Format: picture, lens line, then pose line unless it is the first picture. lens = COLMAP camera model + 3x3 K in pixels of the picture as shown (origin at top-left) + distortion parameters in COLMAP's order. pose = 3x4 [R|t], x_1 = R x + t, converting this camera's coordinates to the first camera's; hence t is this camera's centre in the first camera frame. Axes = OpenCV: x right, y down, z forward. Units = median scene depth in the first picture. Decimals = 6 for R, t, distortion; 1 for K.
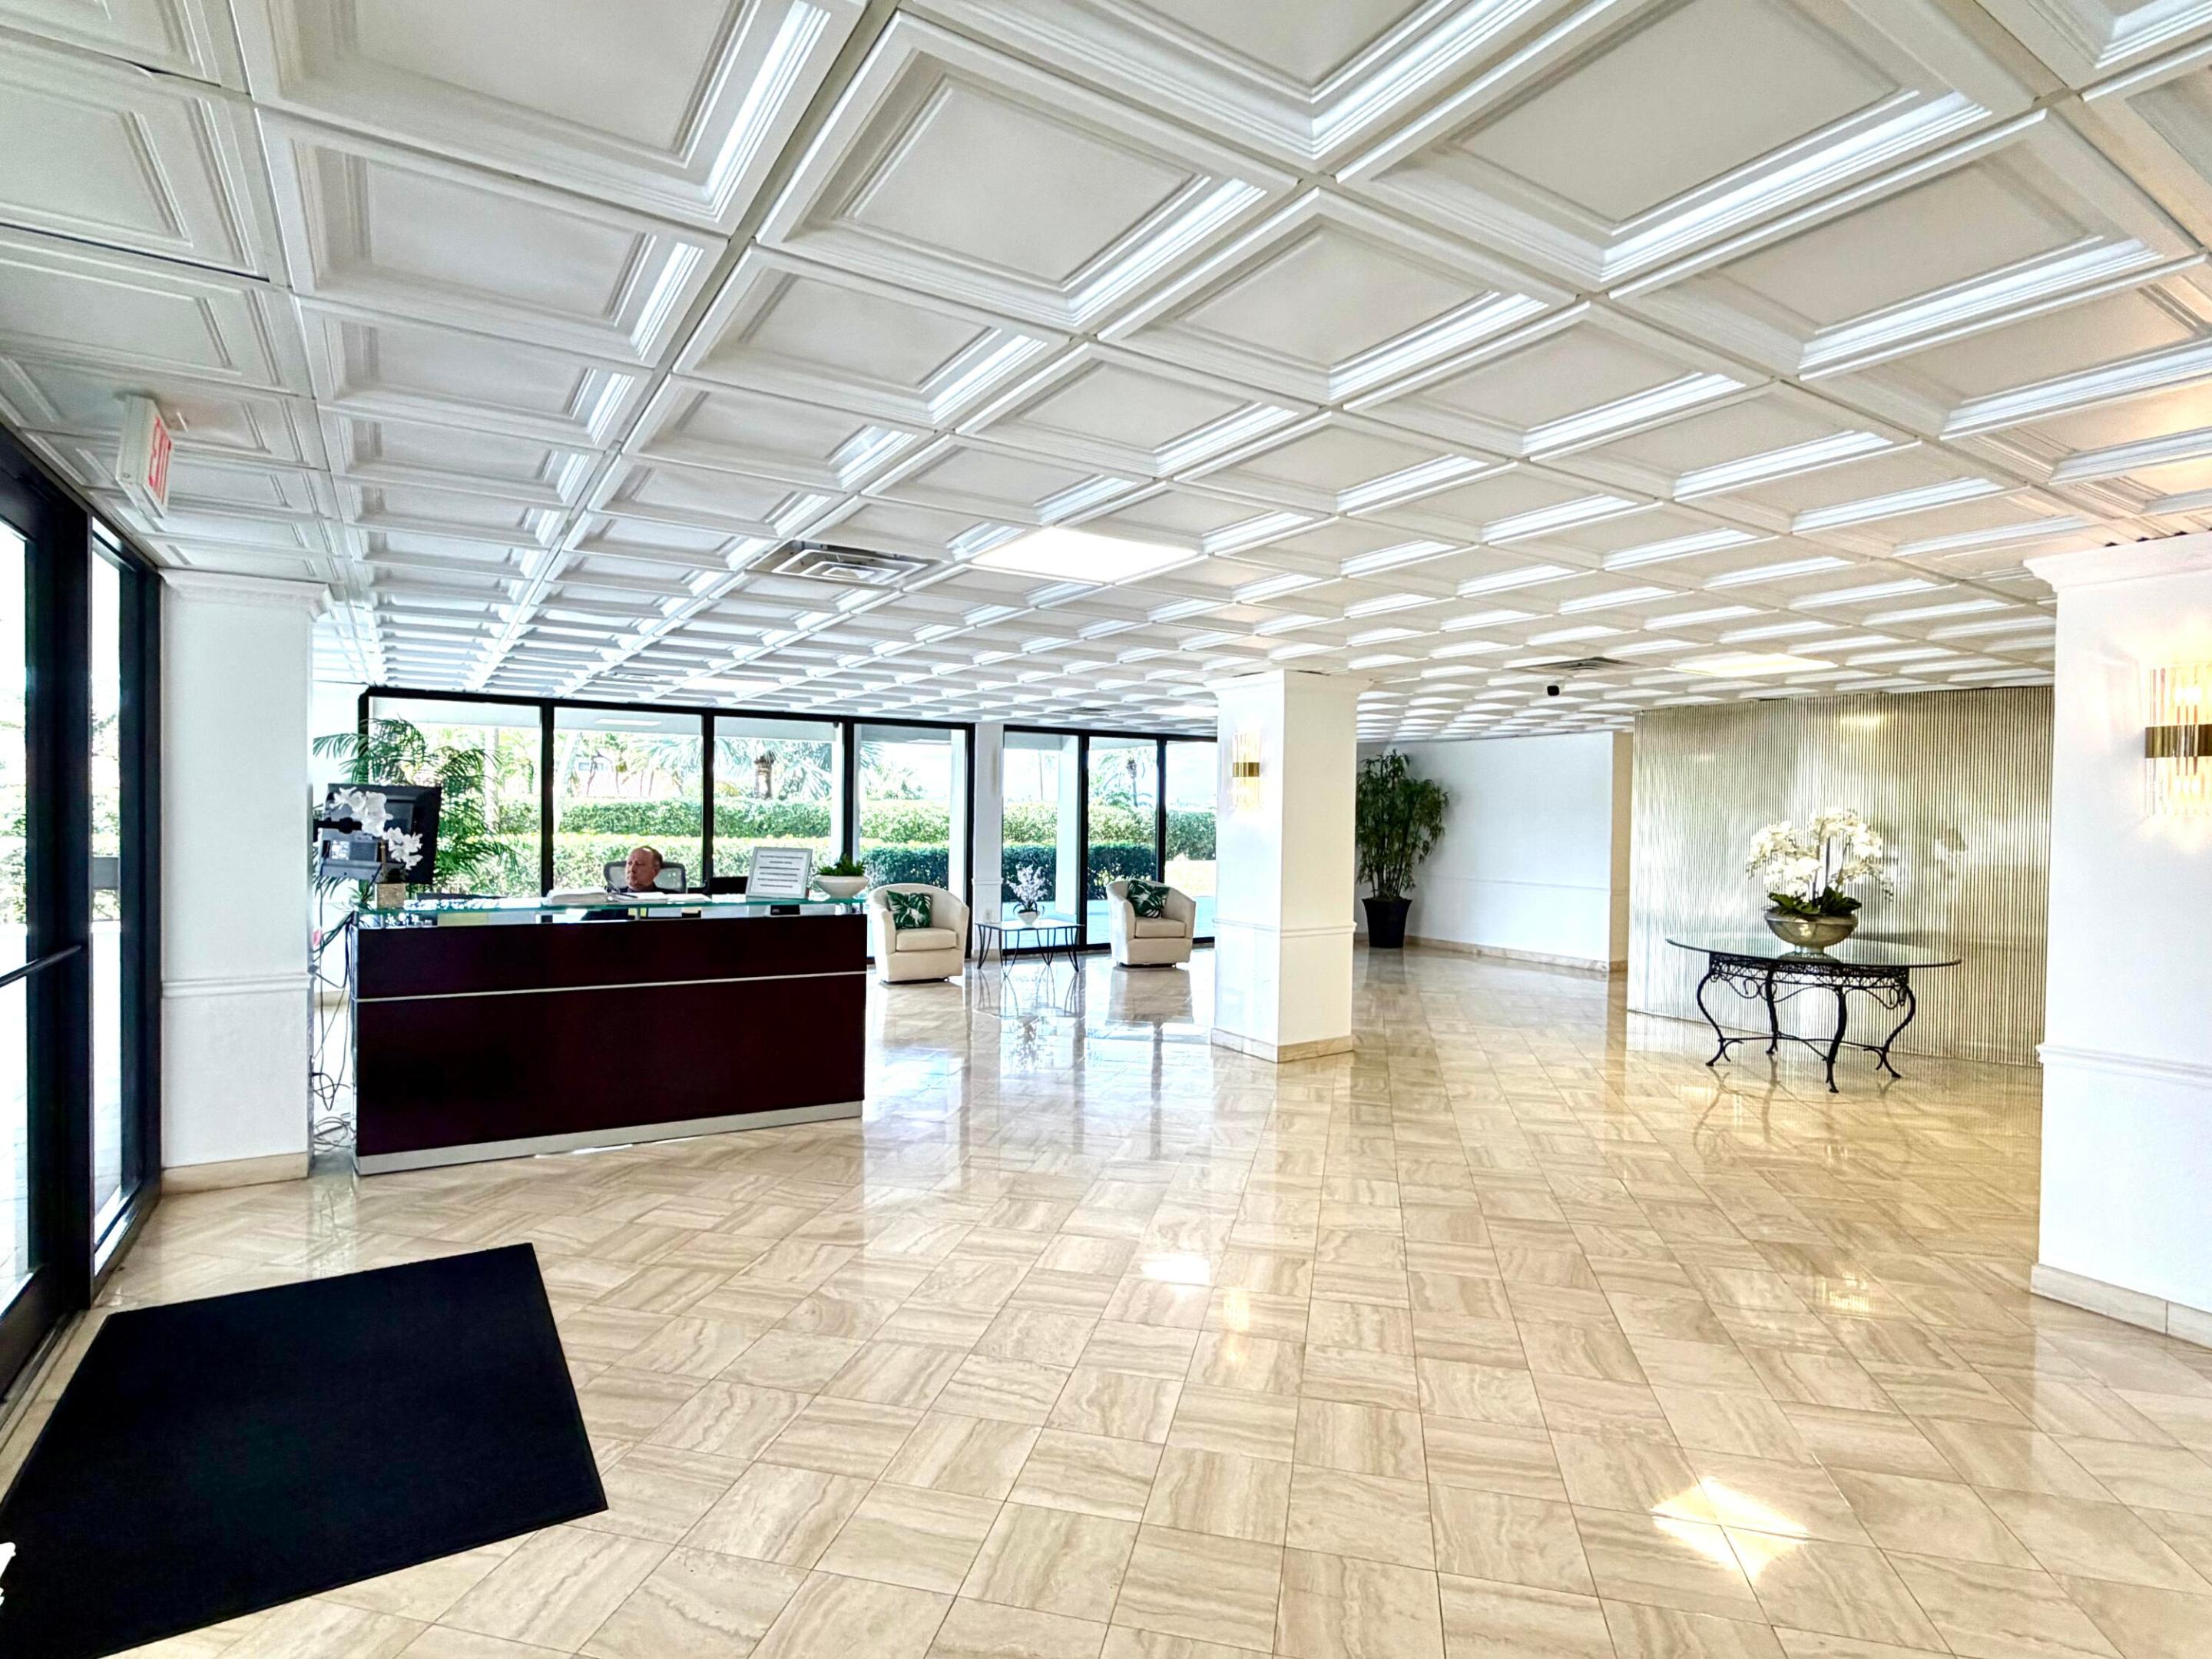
lens RADIAL K [[1106.2, 0, 1105.3], [0, 1106.2, 825.4], [0, 0, 1]] dist [0.002746, 0.000365]
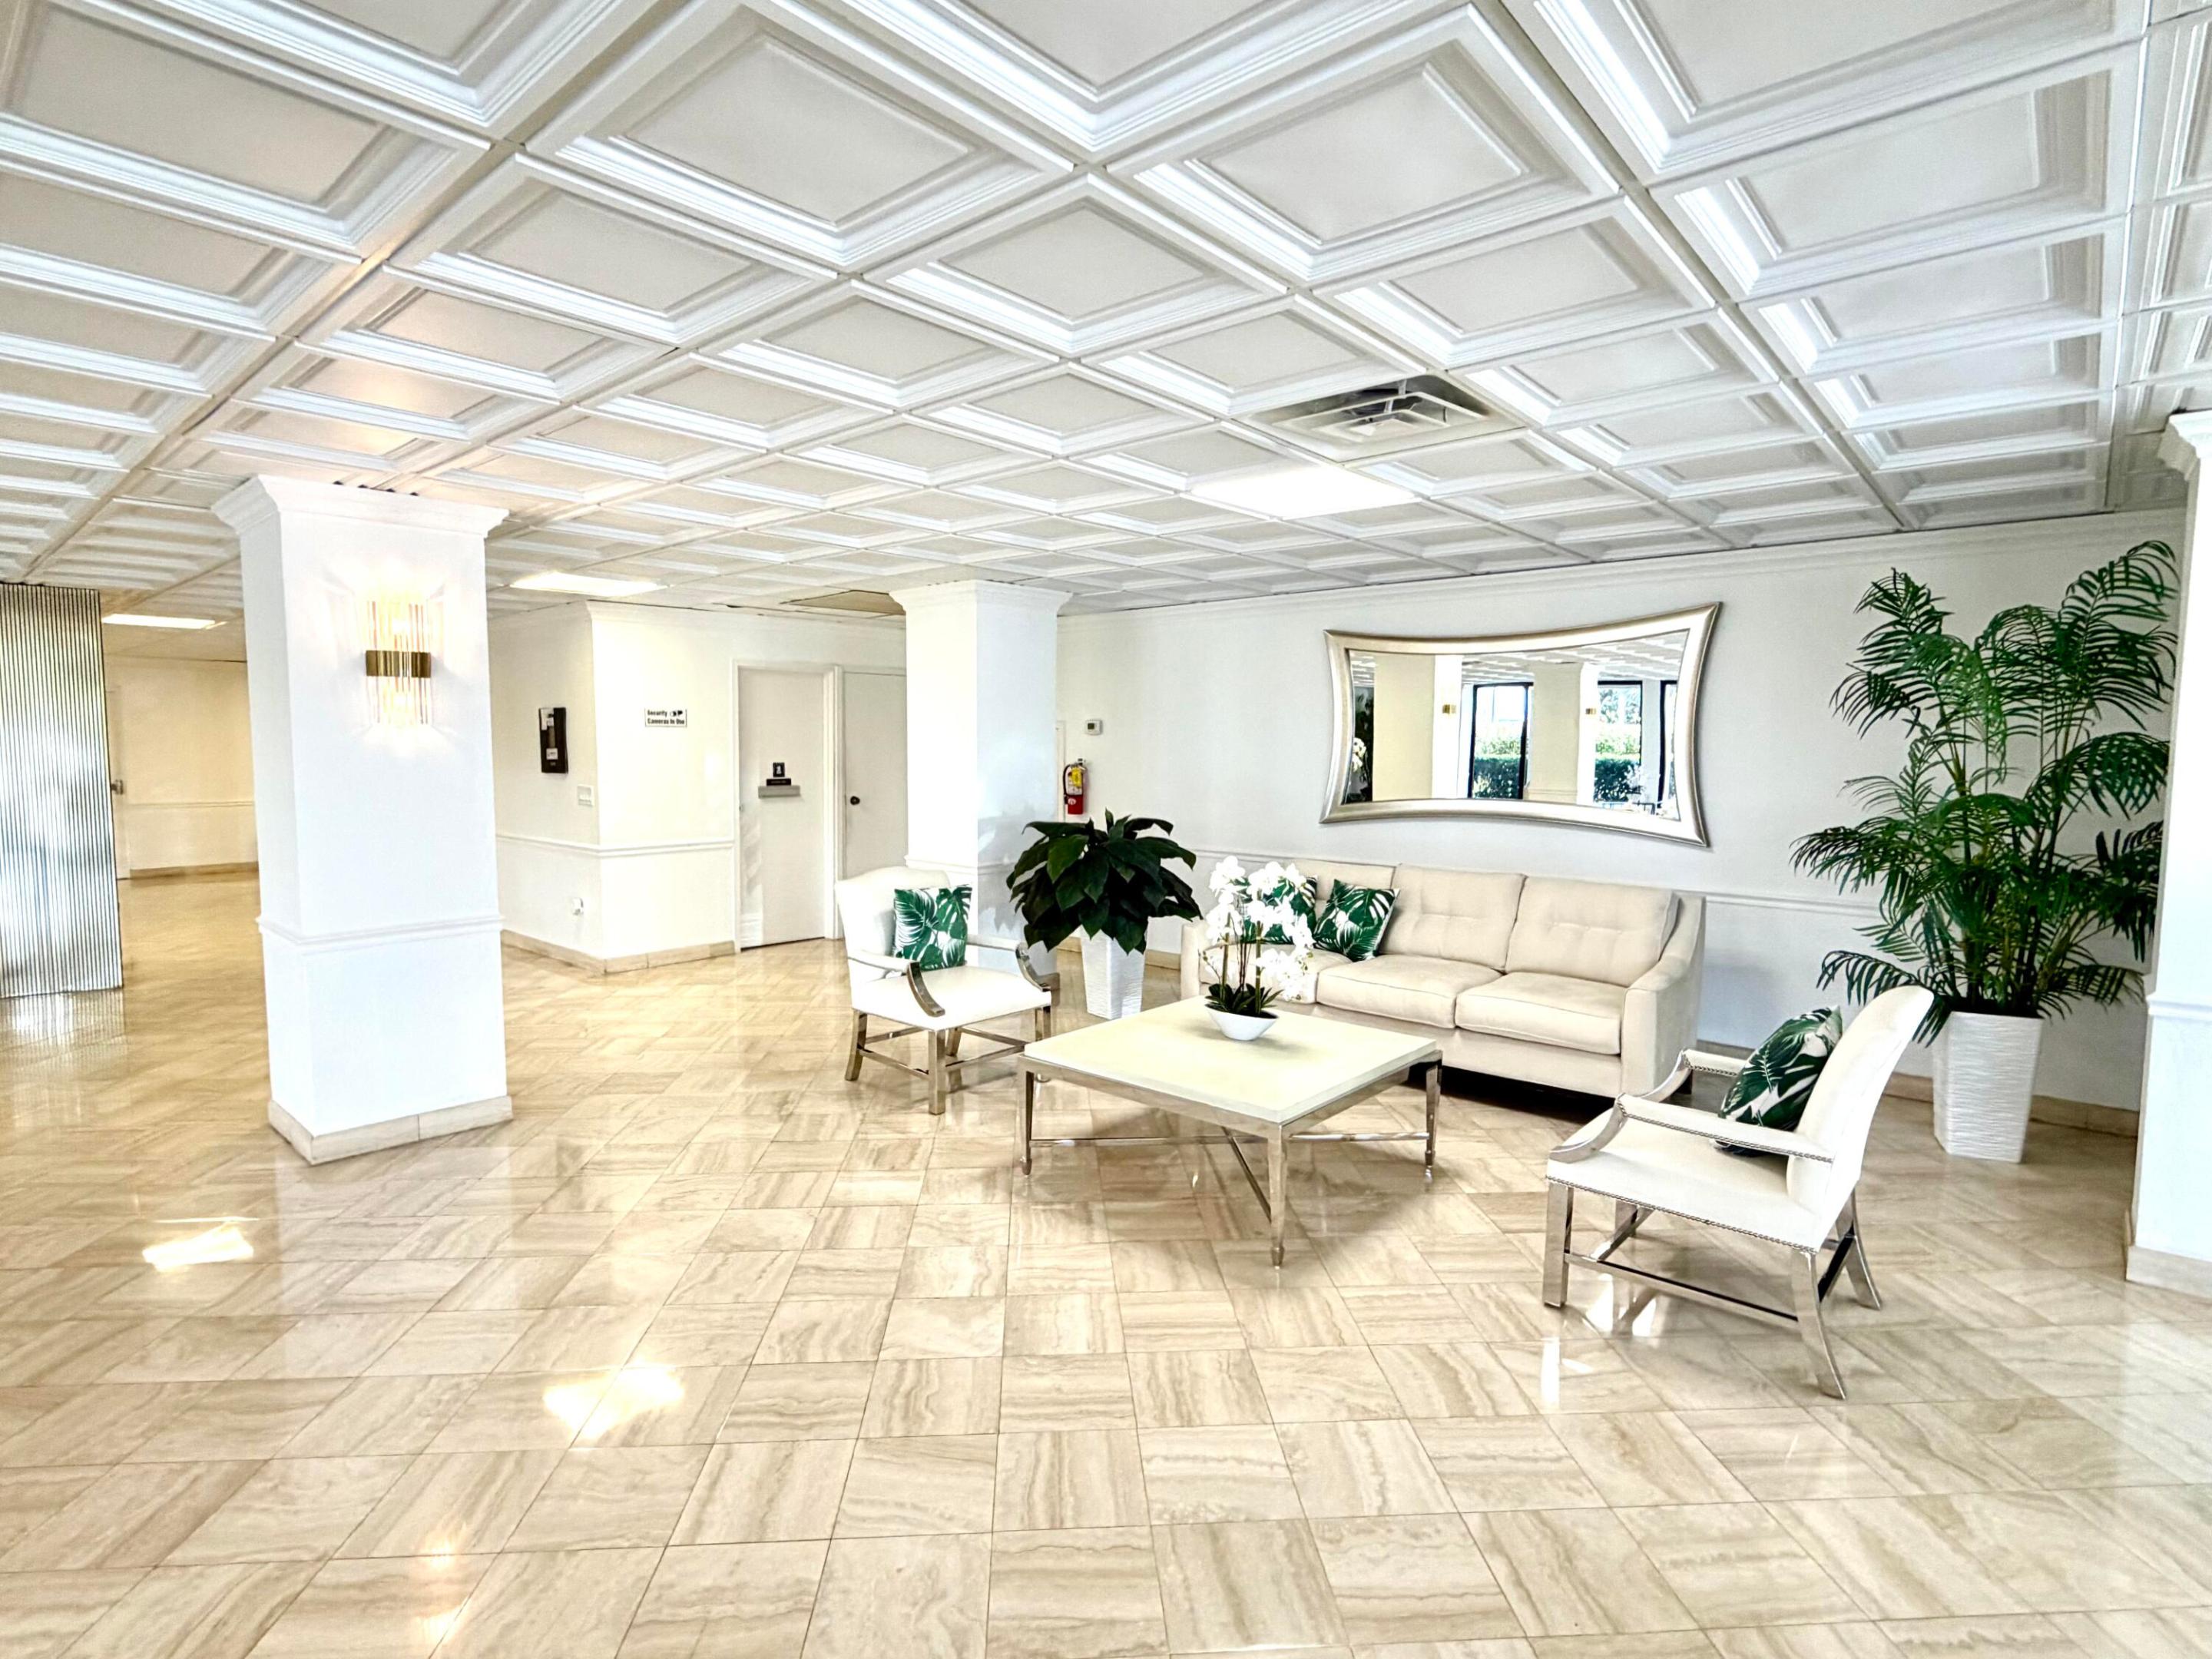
lens RADIAL K [[1106.2, 0, 1105.8], [0, 1106.2, 827.2], [0, 0, 1]] dist [0.002746, 0.000365]
pose [[-0.288048, -0.085146, 0.953823, -0.461242], [0.002540, 0.995968, 0.089675, -0.004841], [-0.957613, 0.028253, -0.286670, 0.649899]]
